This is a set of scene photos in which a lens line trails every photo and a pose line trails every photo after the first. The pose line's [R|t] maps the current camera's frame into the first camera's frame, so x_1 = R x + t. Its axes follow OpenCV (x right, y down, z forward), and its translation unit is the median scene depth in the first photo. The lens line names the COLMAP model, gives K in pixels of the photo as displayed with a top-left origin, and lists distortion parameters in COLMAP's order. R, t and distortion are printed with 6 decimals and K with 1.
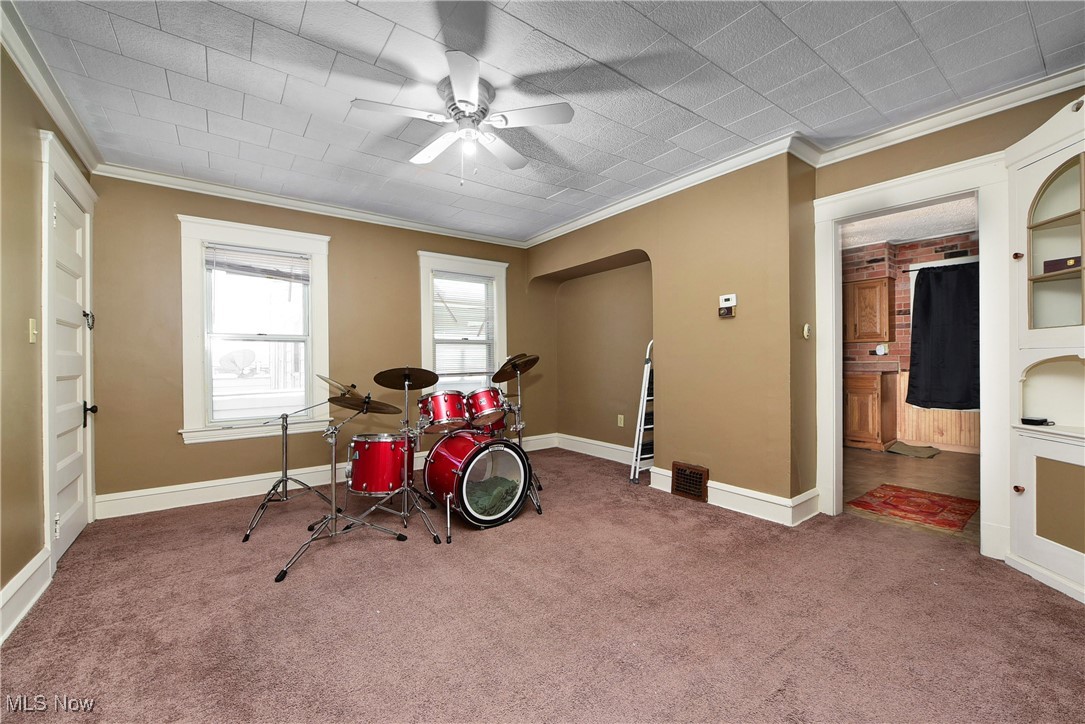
lens RADIAL K [[434.5, 0, 540.5], [0, 434.5, 363.1], [0, 0, 1]] dist [-0.004416, -0.000925]
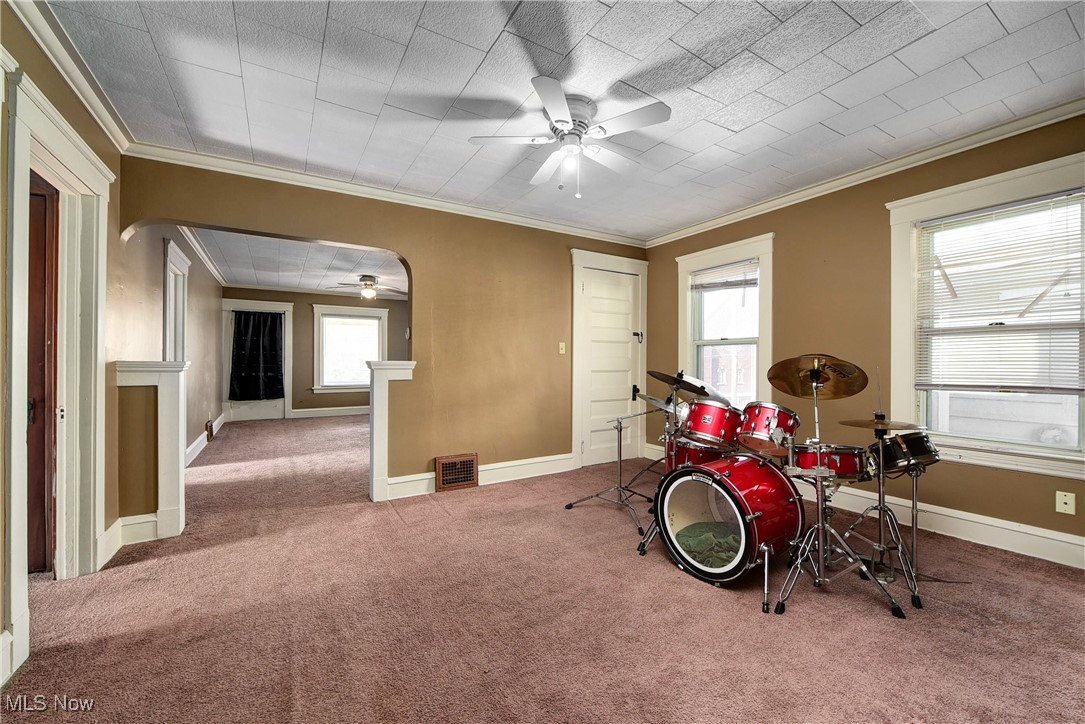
lens RADIAL K [[434.5, 0, 542.2], [0, 434.5, 358.8], [0, 0, 1]] dist [-0.004416, -0.000925]
pose [[-0.087882, -0.000395, -0.996131, 0.553161], [-0.003842, 0.999993, -0.000058, -0.012384], [0.996124, 0.003822, -0.087883, 0.629495]]
